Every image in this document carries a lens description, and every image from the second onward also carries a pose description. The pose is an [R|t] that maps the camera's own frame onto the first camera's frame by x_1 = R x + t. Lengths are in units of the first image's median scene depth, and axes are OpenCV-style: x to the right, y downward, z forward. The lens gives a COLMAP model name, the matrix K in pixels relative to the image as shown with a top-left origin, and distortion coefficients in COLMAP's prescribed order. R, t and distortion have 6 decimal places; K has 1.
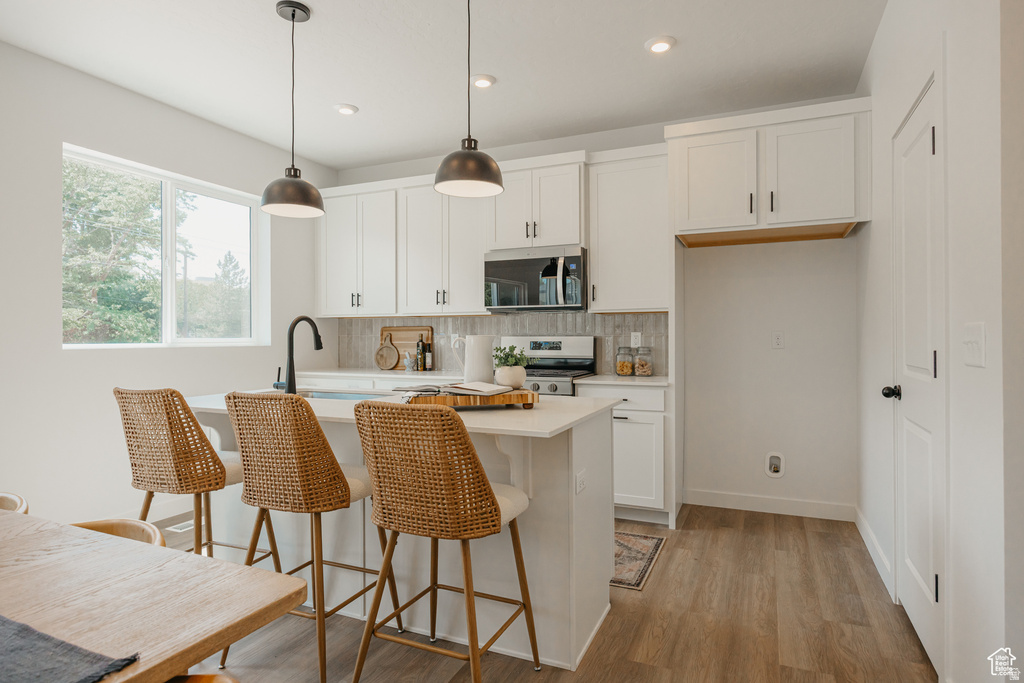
lens RADIAL K [[568.3, 0, 520.6], [0, 568.3, 338.7], [0, 0, 1]] dist [0.000899, -0.001969]
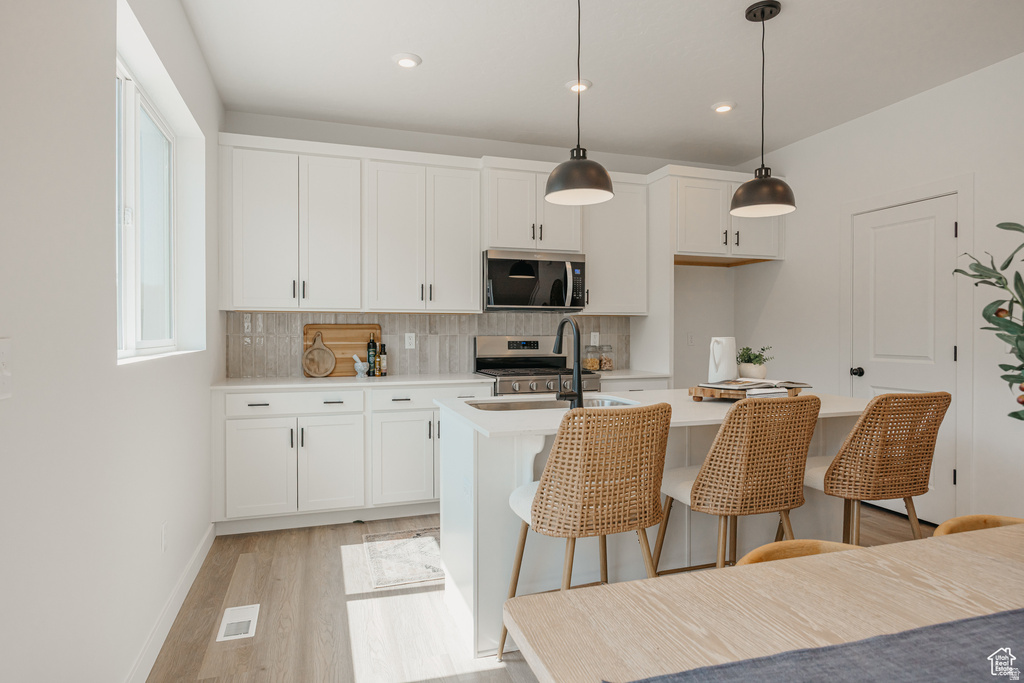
lens RADIAL K [[568.3, 0, 514.8], [0, 568.3, 335.0], [0, 0, 1]] dist [0.000899, -0.001969]
pose [[0.741554, -0.001767, 0.670891, -0.707196], [-0.000118, 0.999996, 0.002764, -0.009493], [-0.670893, -0.002129, 0.741551, 0.272482]]
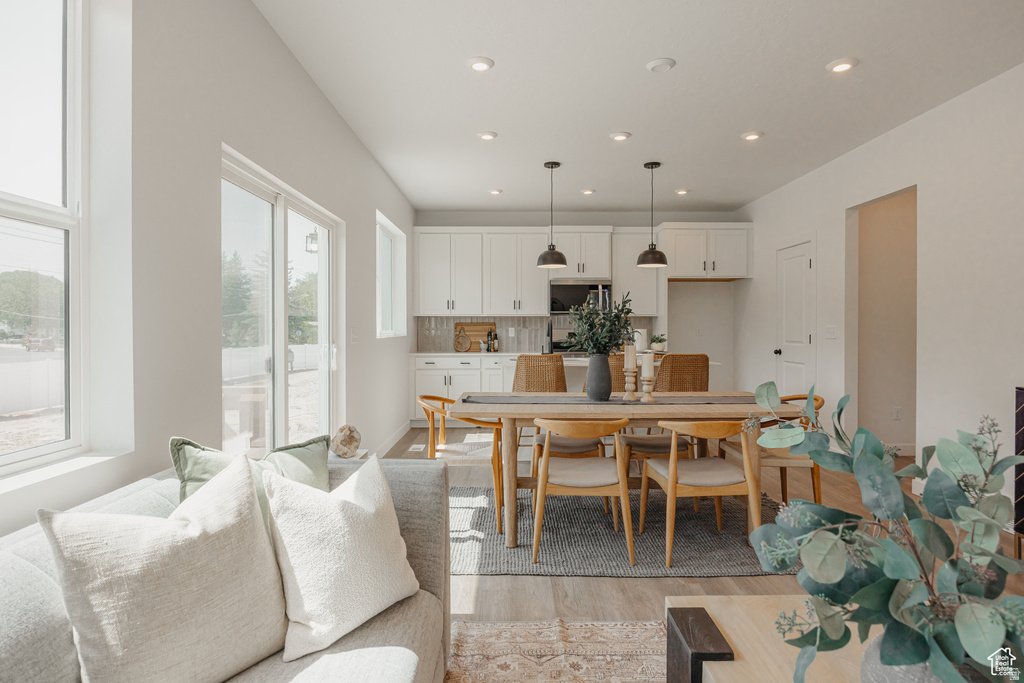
lens RADIAL K [[568.3, 0, 518.4], [0, 568.3, 339.6], [0, 0, 1]] dist [0.000899, -0.001969]
pose [[0.912752, -0.007548, 0.408444, -0.877591], [0.000507, 0.999849, 0.017343, -0.003459], [-0.408513, -0.015623, 0.912619, -0.510828]]
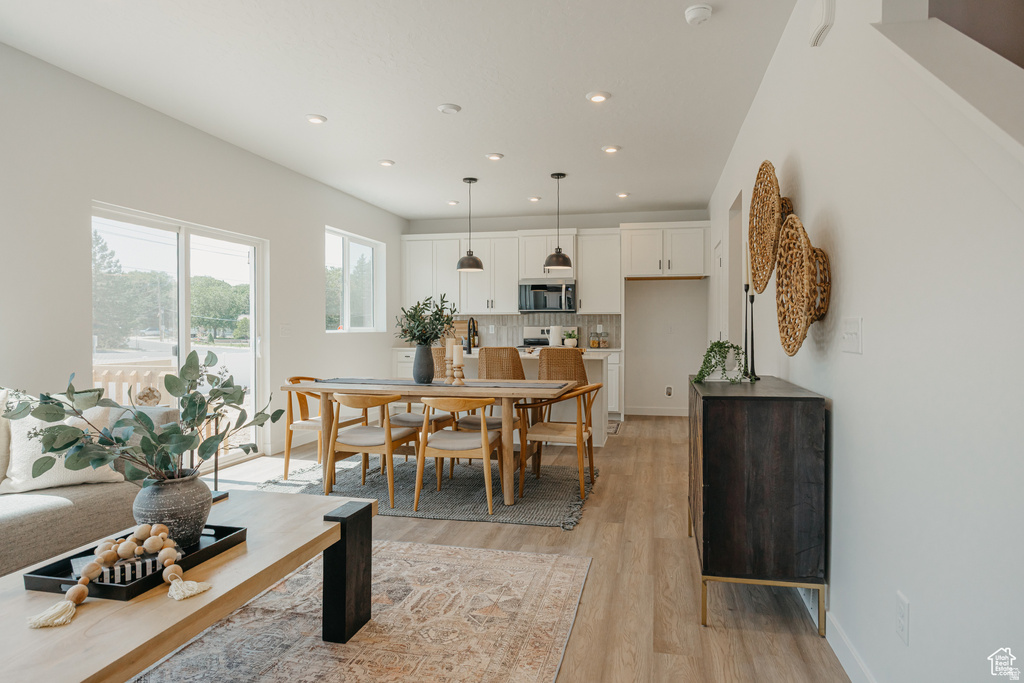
lens RADIAL K [[598.4, 0, 536.1], [0, 598.4, 340.3], [0, 0, 1]] dist [-0.008437, 0.002567]
pose [[0.978186, -0.002620, 0.207713, -0.424607], [-0.001227, 0.999830, 0.018389, 0.004392], [-0.207726, -0.018243, 0.978017, -0.907332]]
